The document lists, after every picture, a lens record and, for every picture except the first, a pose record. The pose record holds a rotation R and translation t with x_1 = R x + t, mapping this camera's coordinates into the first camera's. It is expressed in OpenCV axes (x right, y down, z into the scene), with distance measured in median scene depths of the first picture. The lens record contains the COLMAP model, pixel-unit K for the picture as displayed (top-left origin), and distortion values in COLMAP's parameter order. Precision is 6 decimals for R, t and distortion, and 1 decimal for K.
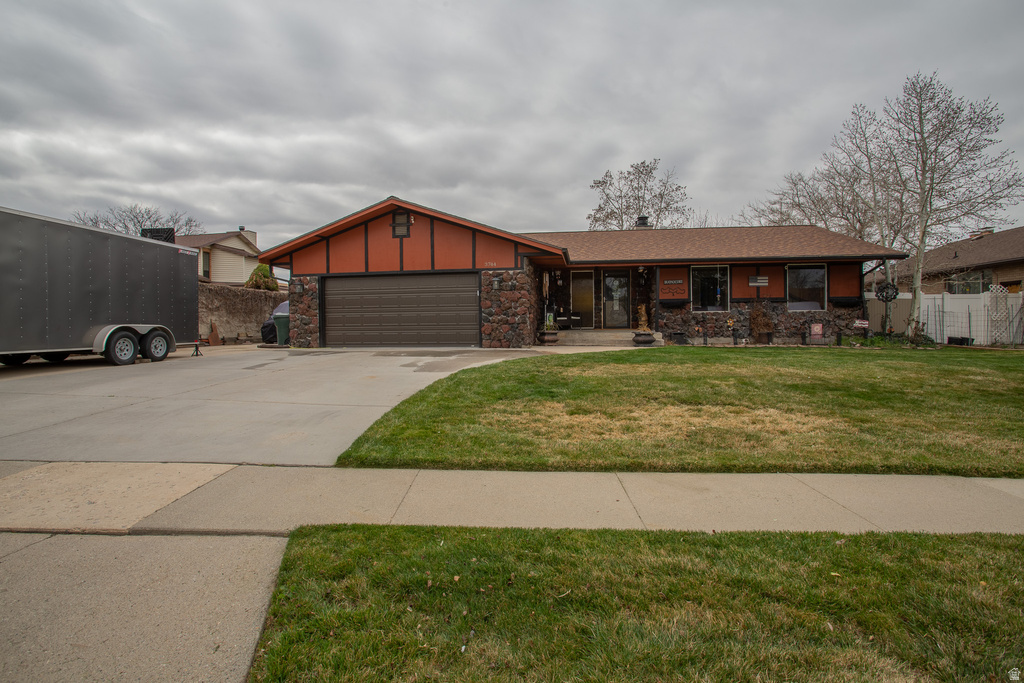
lens RADIAL K [[499.1, 0, 506.4], [0, 499.1, 346.7], [0, 0, 1]] dist [-0.067977, 0.023681]
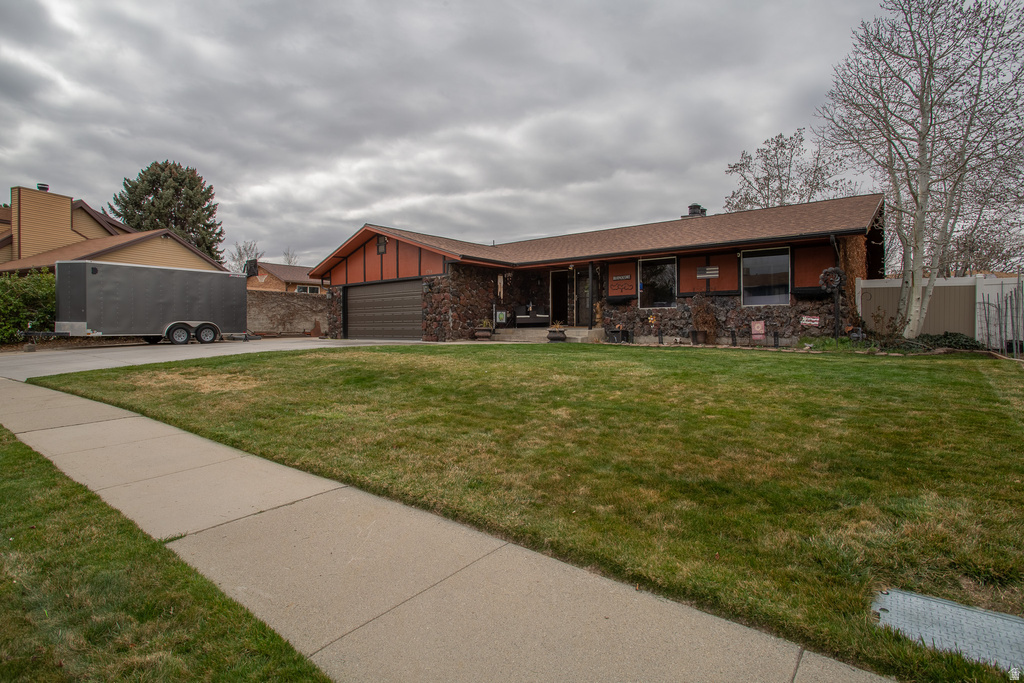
lens RADIAL K [[499.1, 0, 499.4], [0, 499.1, 378.1], [0, 0, 1]] dist [-0.067977, 0.023681]
pose [[0.853752, 0.058052, -0.517433, 0.718028], [-0.026659, 0.997335, 0.067907, 0.005043], [0.519997, -0.044181, 0.853025, 0.052822]]
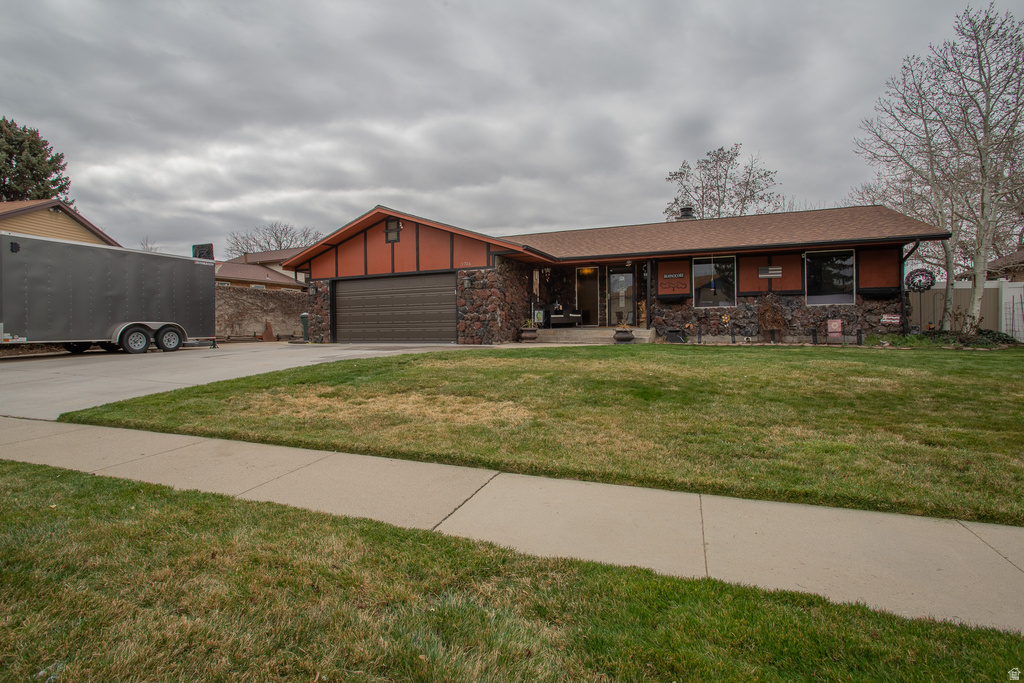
lens RADIAL K [[499.1, 0, 505.4], [0, 499.1, 344.8], [0, 0, 1]] dist [-0.067977, 0.023681]
pose [[0.963488, 0.007421, -0.267649, 0.315104], [-0.009291, 0.999940, -0.005720, 0.008105], [0.267591, 0.007998, 0.963499, 0.018283]]
